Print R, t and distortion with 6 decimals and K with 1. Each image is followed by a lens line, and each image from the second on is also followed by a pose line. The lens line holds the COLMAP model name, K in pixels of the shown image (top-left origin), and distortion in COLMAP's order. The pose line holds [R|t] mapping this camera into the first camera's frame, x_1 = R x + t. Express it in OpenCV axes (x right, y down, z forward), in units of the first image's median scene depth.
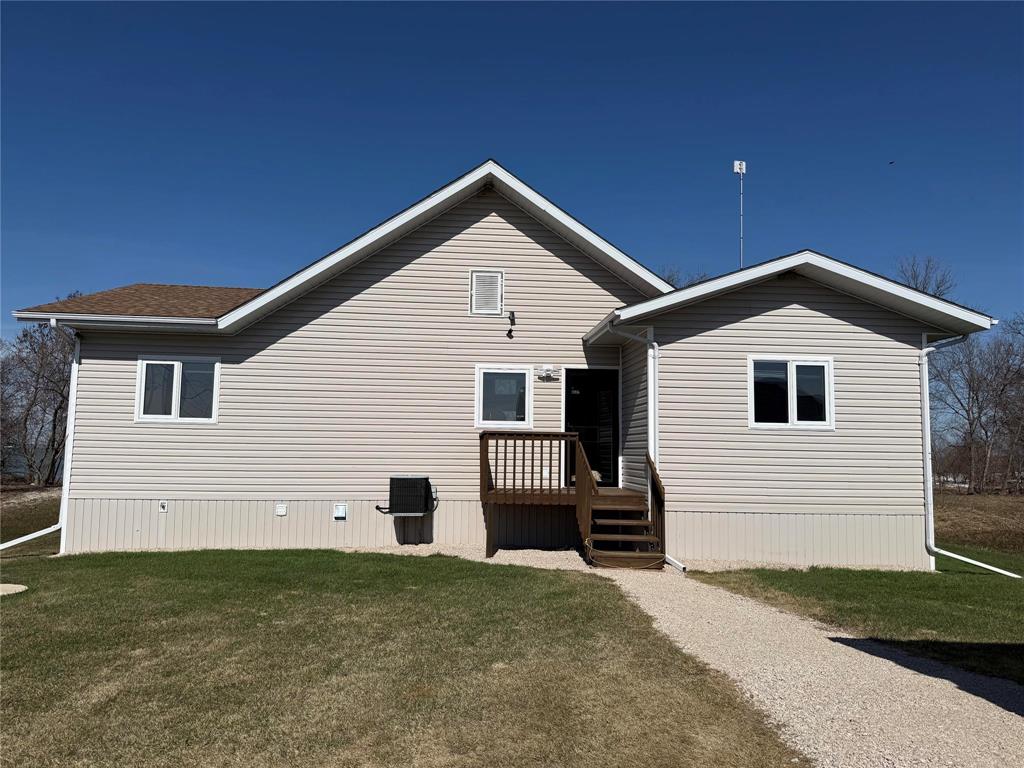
lens RADIAL K [[699.6, 0, 509.5], [0, 699.6, 386.7], [0, 0, 1]] dist [0.028712, -0.015809]
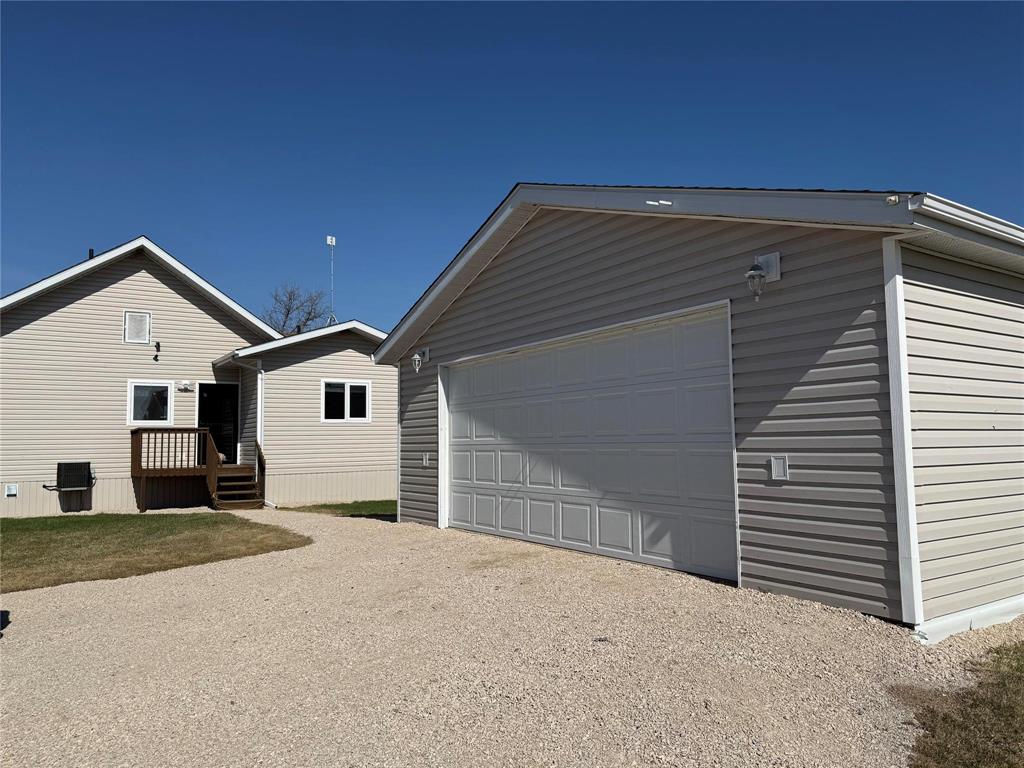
lens RADIAL K [[699.6, 0, 509.8], [0, 699.6, 383.7], [0, 0, 1]] dist [0.028712, -0.015809]
pose [[0.871260, 0.012442, 0.490663, -0.077568], [-0.016713, 0.999851, 0.004322, -0.044747], [-0.490536, -0.011966, 0.871339, -0.612250]]
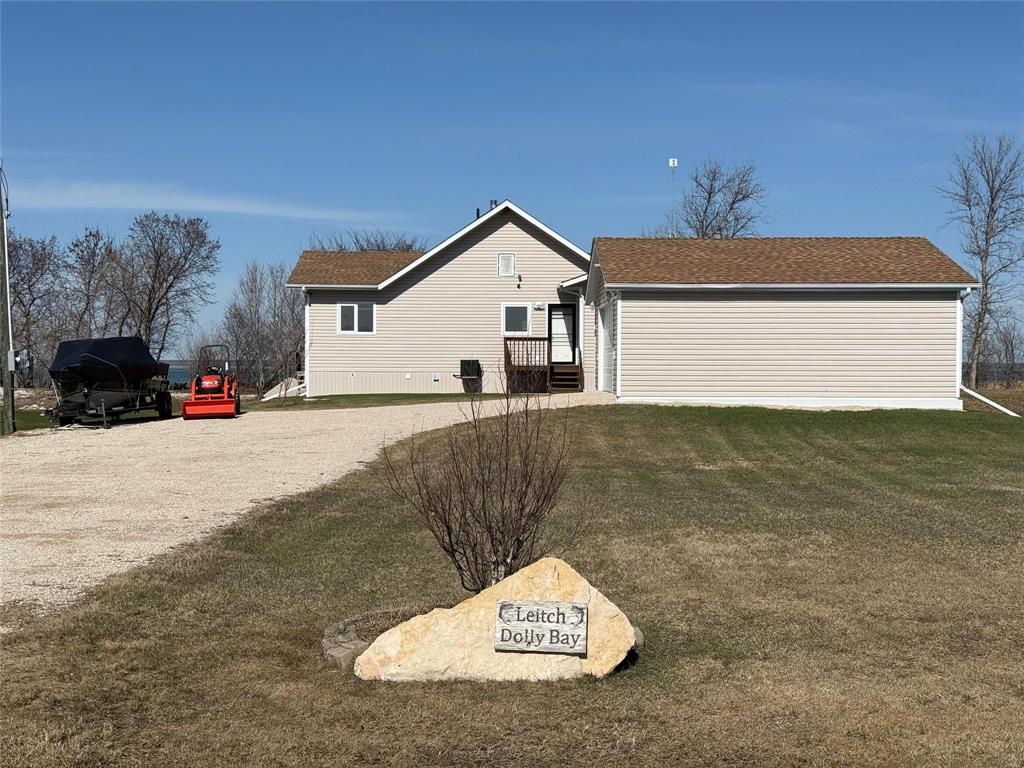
lens RADIAL K [[1461.2, 0, 508.7], [0, 1461.2, 384.8], [0, 0, 1]] dist [0.224111, 0.000000]
pose [[0.997420, -0.009203, -0.071197, 0.272323], [0.016578, 0.994471, 0.103693, -0.237321], [0.069849, -0.104606, 0.992058, -3.208467]]
